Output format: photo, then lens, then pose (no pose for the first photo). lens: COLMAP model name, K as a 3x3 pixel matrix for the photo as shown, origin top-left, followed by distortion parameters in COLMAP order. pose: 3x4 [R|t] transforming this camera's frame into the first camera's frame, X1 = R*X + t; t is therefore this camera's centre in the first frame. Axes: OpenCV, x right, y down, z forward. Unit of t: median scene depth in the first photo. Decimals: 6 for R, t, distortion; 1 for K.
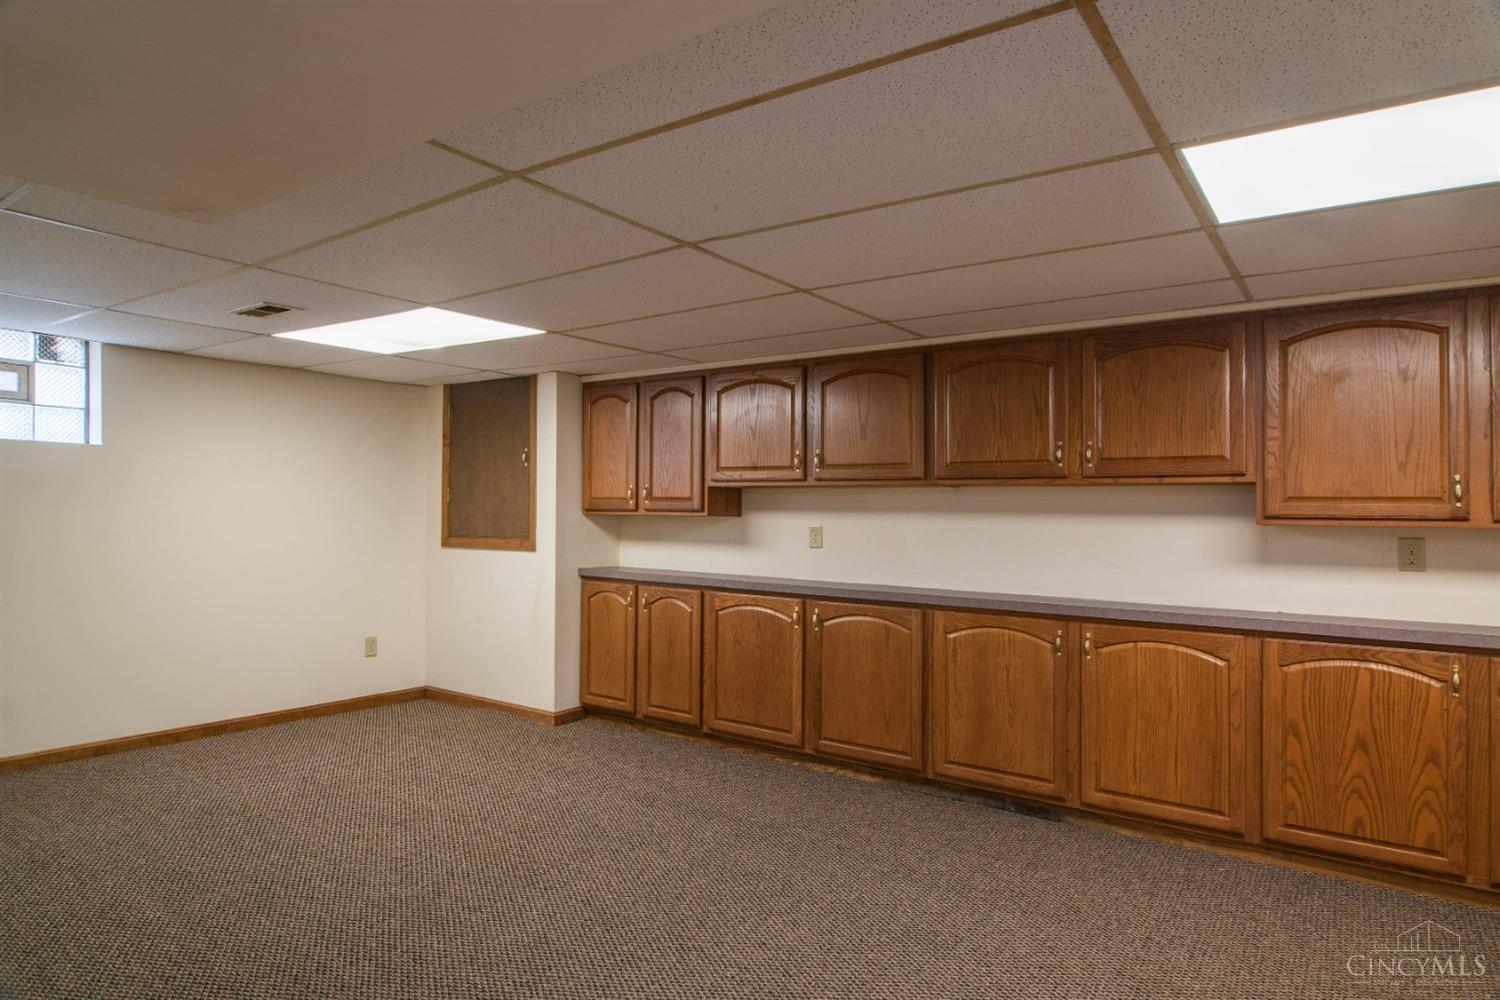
lens RADIAL K [[874.3, 0, 743.0], [0, 874.3, 503.1], [0, 0, 1]] dist [-0.002778, -0.001076]
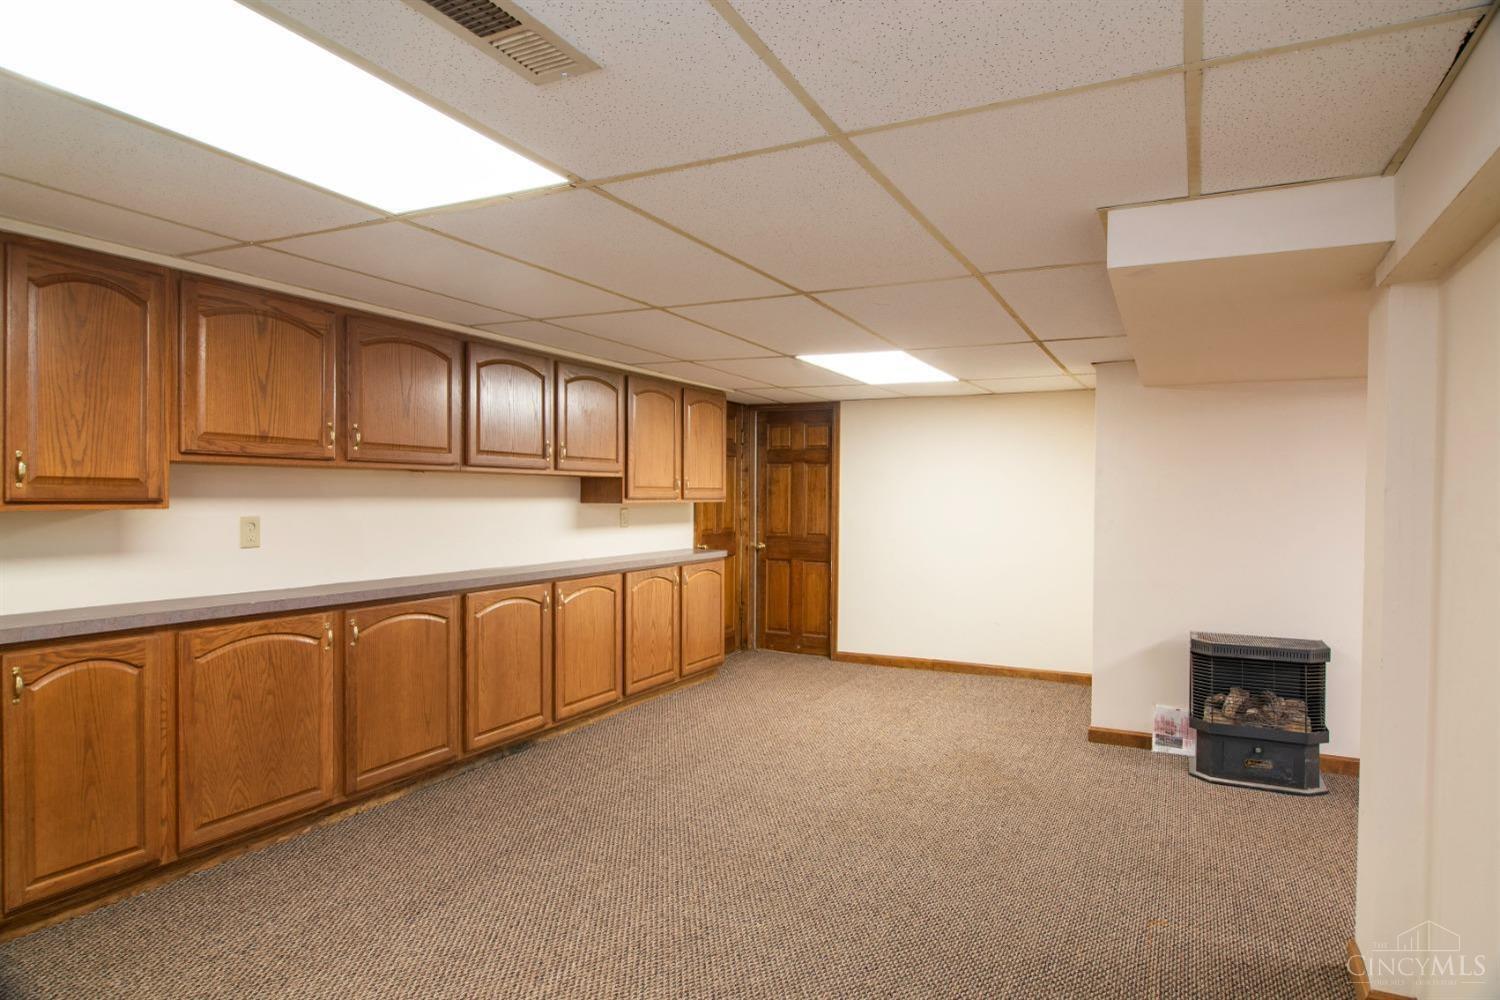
lens RADIAL K [[874.3, 0, 743.0], [0, 874.3, 503.1], [0, 0, 1]] dist [-0.002778, -0.001076]
pose [[-0.148537, -0.022103, 0.988660, -0.703997], [-0.013468, 0.999703, 0.020326, -0.007333], [-0.988815, -0.010296, -0.148791, 0.700158]]
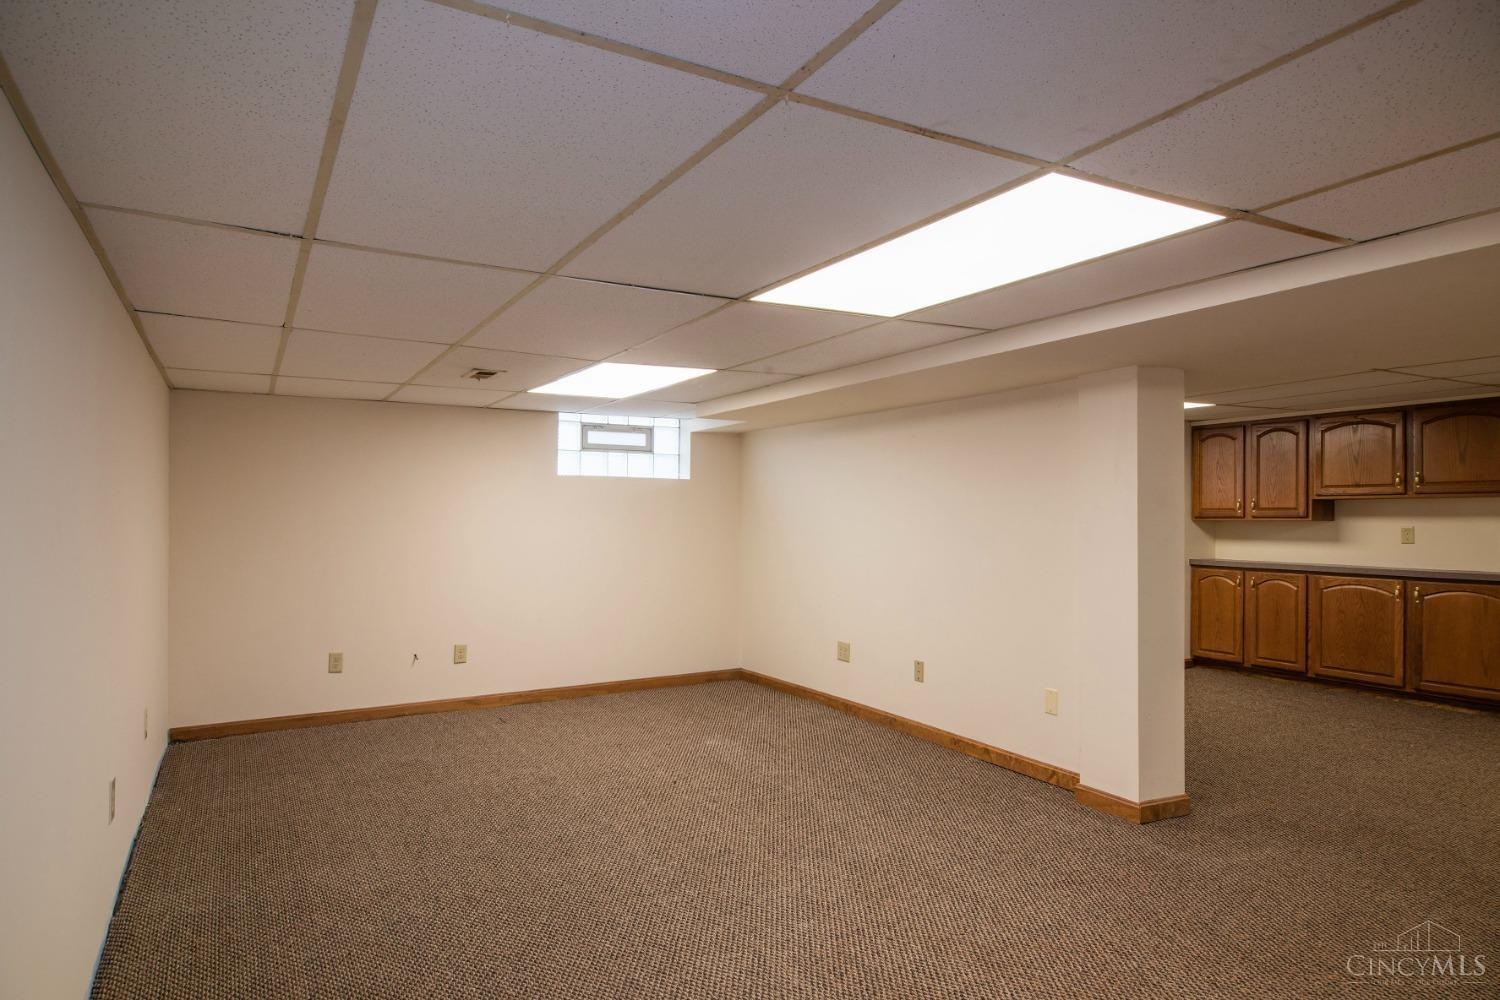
lens RADIAL K [[882.6, 0, 746.9], [0, 882.6, 523.7], [0, 0, 1]] dist [-0.005774, -0.003174]
pose [[0.909875, -0.006666, -0.414829, -0.277399], [0.011205, 0.999901, 0.008509, -0.002301], [0.414732, -0.012390, 0.909859, -0.640041]]
